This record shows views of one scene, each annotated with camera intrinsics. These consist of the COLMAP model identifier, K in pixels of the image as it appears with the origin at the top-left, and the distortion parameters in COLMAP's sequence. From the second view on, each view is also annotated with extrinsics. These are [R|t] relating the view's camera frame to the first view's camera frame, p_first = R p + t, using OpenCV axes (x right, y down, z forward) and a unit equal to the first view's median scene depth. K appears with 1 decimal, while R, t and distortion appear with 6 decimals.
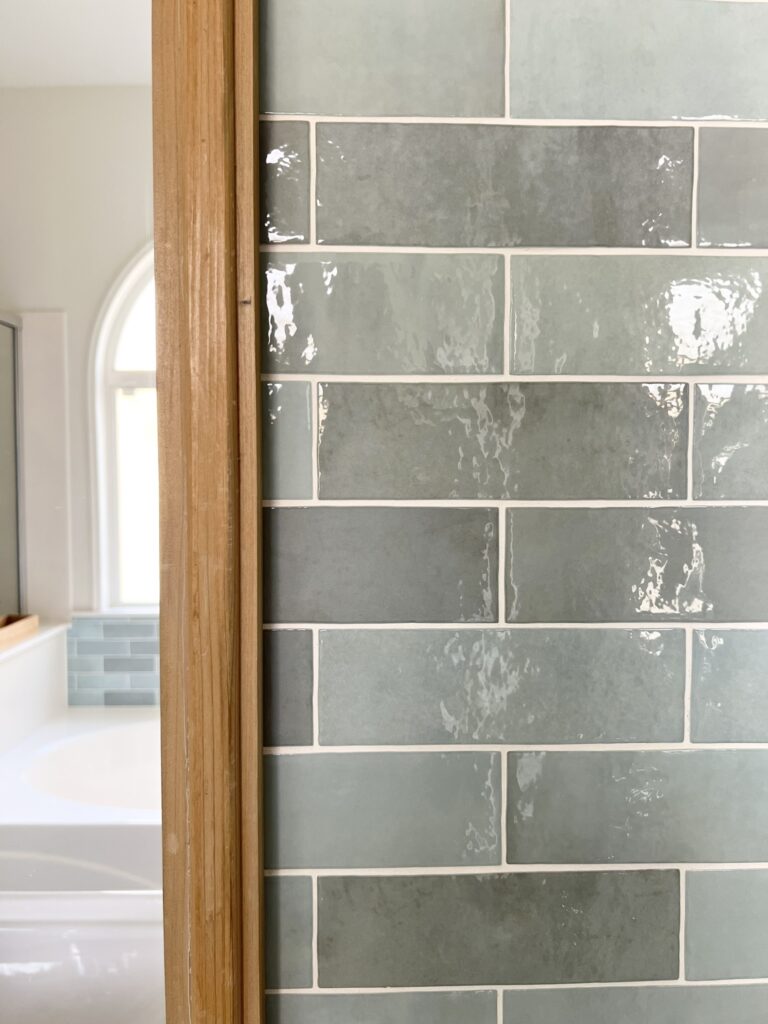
lens RADIAL K [[770.7, 0, 384.8], [0, 770.7, 508.3], [0, 0, 1]] dist [0.062057, -0.073674]
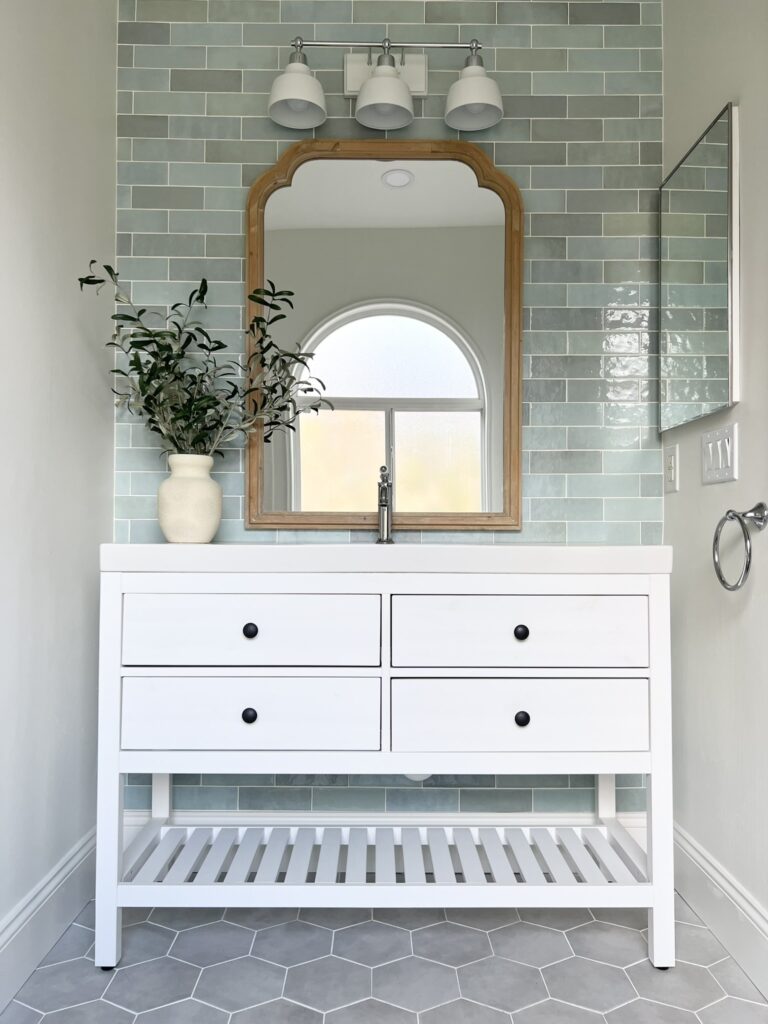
lens RADIAL K [[761.1, 0, 388.8], [0, 761.1, 513.0], [0, 0, 1]] dist [0.052142, -0.065906]
pose [[0.999744, 0.007160, -0.021462, -0.923432], [-0.008538, 0.997861, -0.064816, 1.233260], [0.020952, 0.064983, 0.997666, -4.082915]]
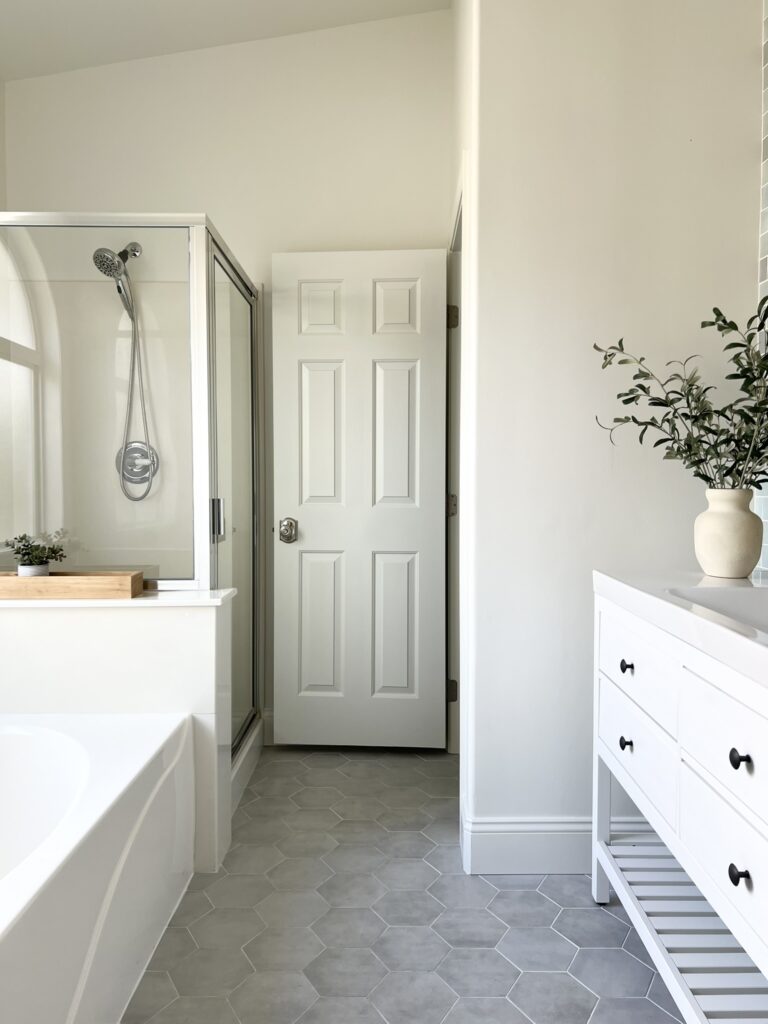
lens RADIAL K [[761.1, 0, 388.8], [0, 761.1, 513.0], [0, 0, 1]] dist [0.052142, -0.065906]
pose [[-0.026761, 0.046712, -0.998550, 2.442034], [-0.034345, 0.998275, 0.047619, 0.593145], [0.999052, 0.035569, -0.025110, -1.423891]]
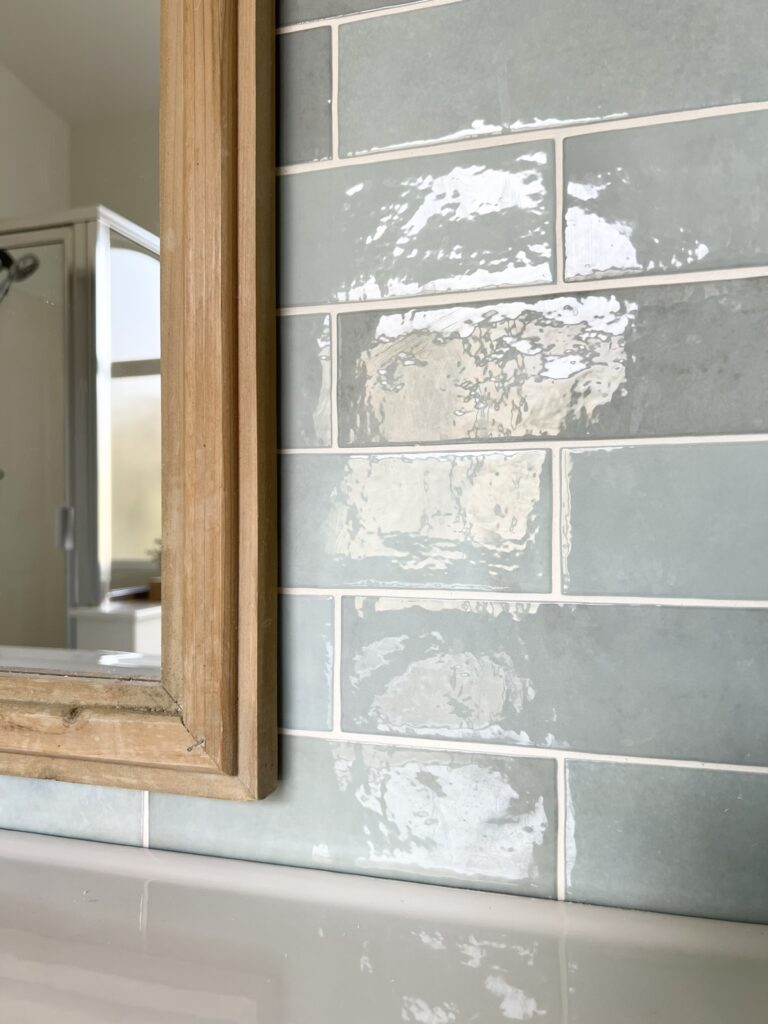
lens RADIAL K [[780.5, 0, 384.0], [0, 780.5, 512.0], [0, 0, 1]] dist [-0.010197, -0.005424]
pose [[0.953339, -0.001455, -0.301897, 0.224570], [-0.013823, 0.998729, -0.048464, 0.742575], [0.301584, 0.050376, 0.952108, 0.214725]]
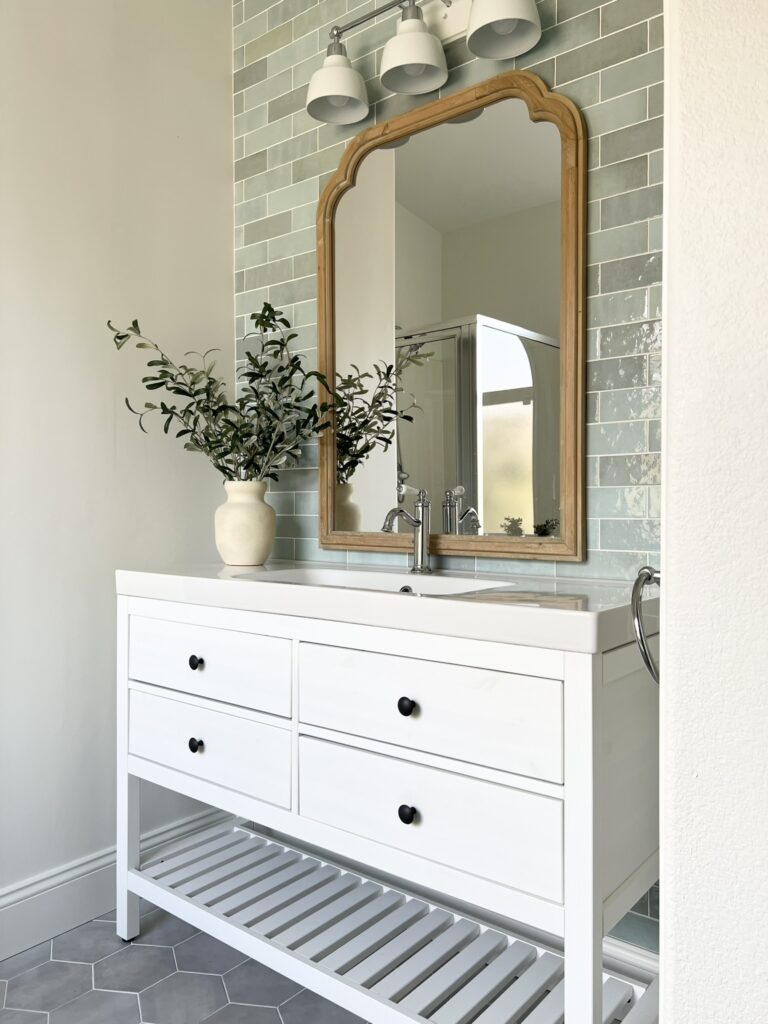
lens RADIAL K [[761.1, 0, 388.8], [0, 761.1, 513.0], [0, 0, 1]] dist [0.052142, -0.065906]
pose [[0.766491, 0.009032, -0.642191, 1.576680], [-0.026174, 0.999510, -0.017182, 0.855810], [0.641721, 0.029978, 0.766352, -2.612955]]
